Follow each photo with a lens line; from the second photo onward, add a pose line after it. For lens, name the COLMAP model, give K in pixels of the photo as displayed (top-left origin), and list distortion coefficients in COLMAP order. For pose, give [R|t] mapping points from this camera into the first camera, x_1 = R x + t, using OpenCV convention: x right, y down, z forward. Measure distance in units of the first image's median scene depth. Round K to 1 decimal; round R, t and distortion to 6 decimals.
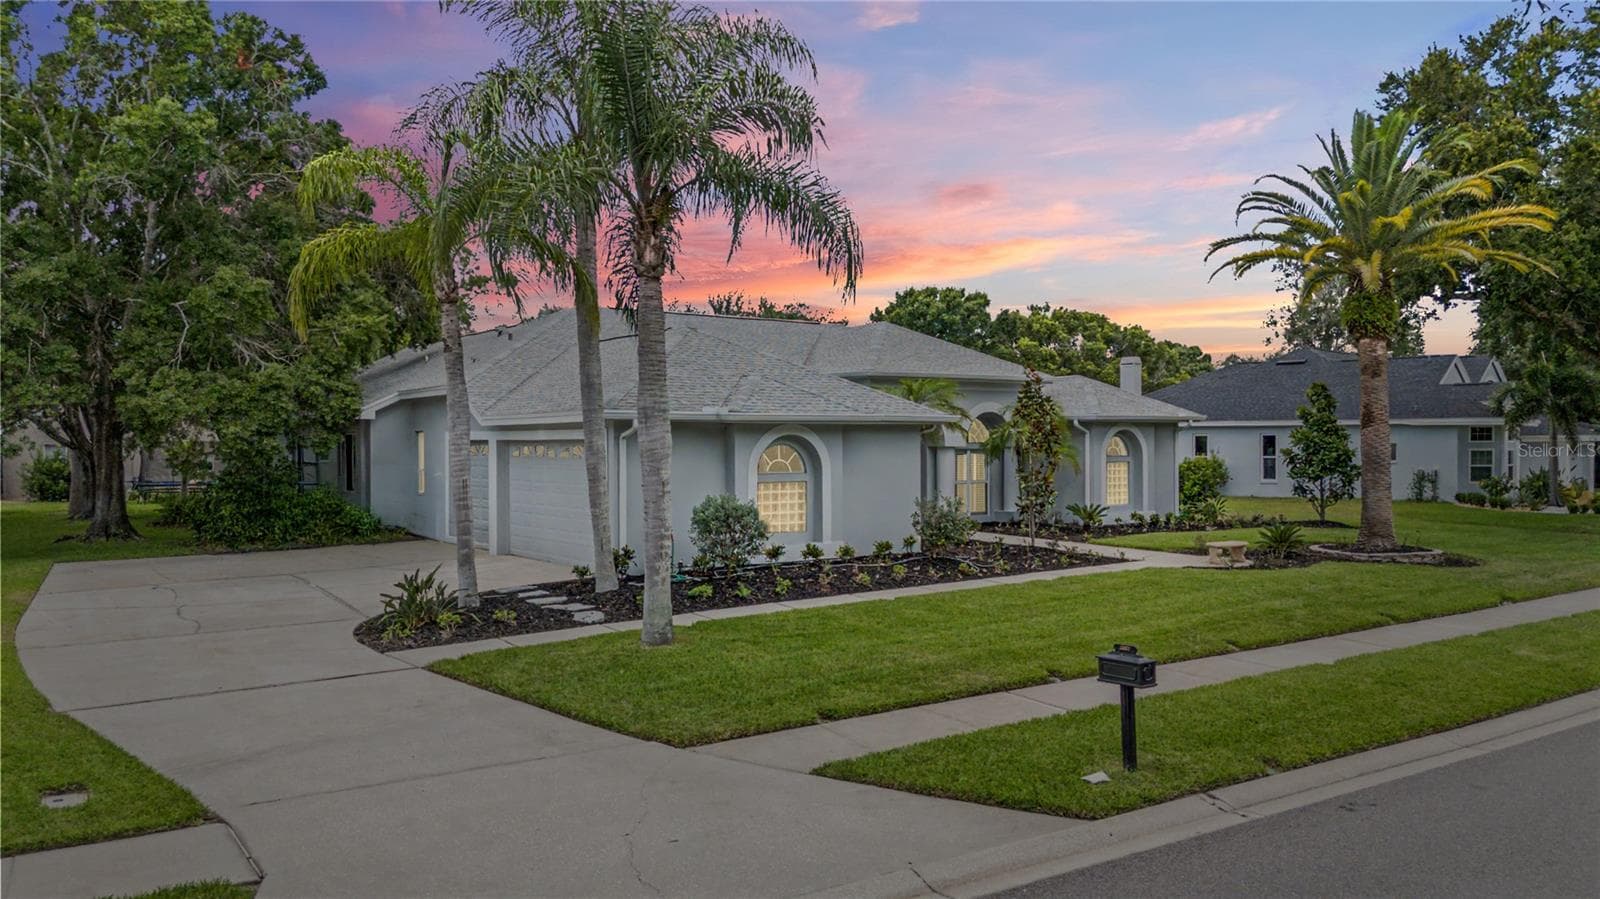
lens RADIAL K [[1362.0, 0, 795.8], [0, 1362.0, 448.4], [0, 0, 1]] dist [0.115290, -0.000014]
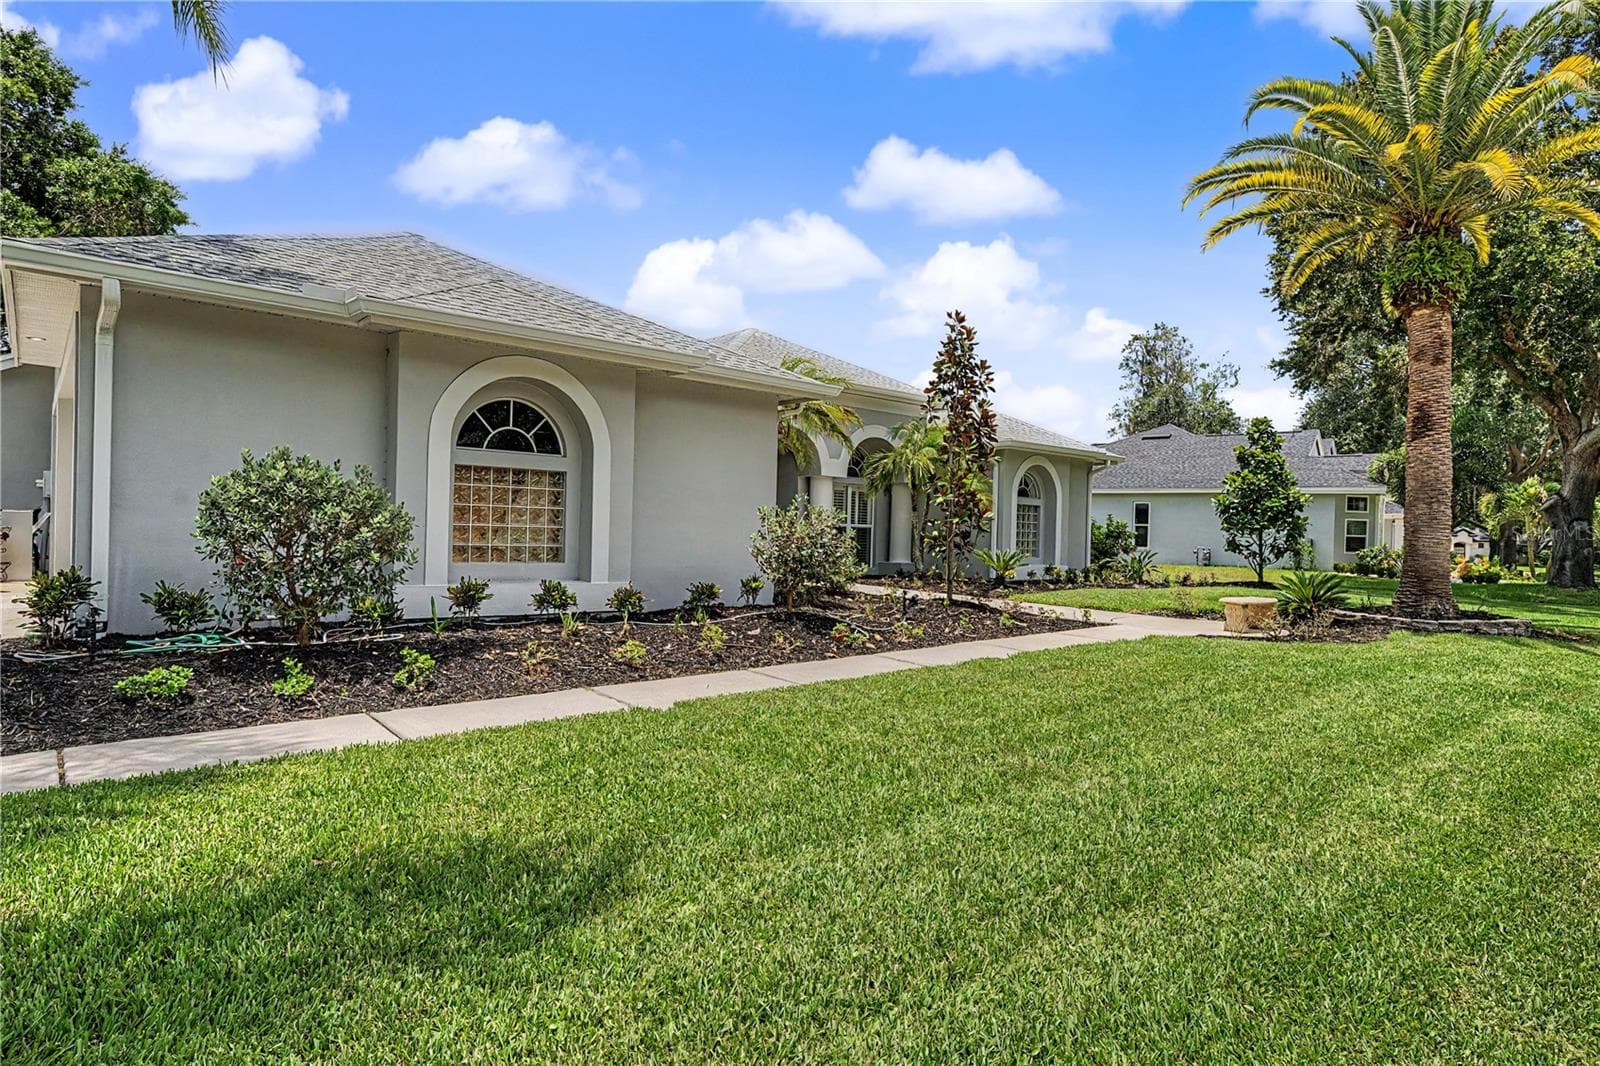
lens RADIAL K [[959.4, 0, 803.4], [0, 959.4, 537.5], [0, 0, 1]] dist [0.031428, -0.000151]
pose [[0.996102, 0.028181, 0.083590, 0.069093], [-0.027615, 0.999587, -0.007926, 0.048994], [-0.083778, 0.005587, 0.996469, 0.571735]]
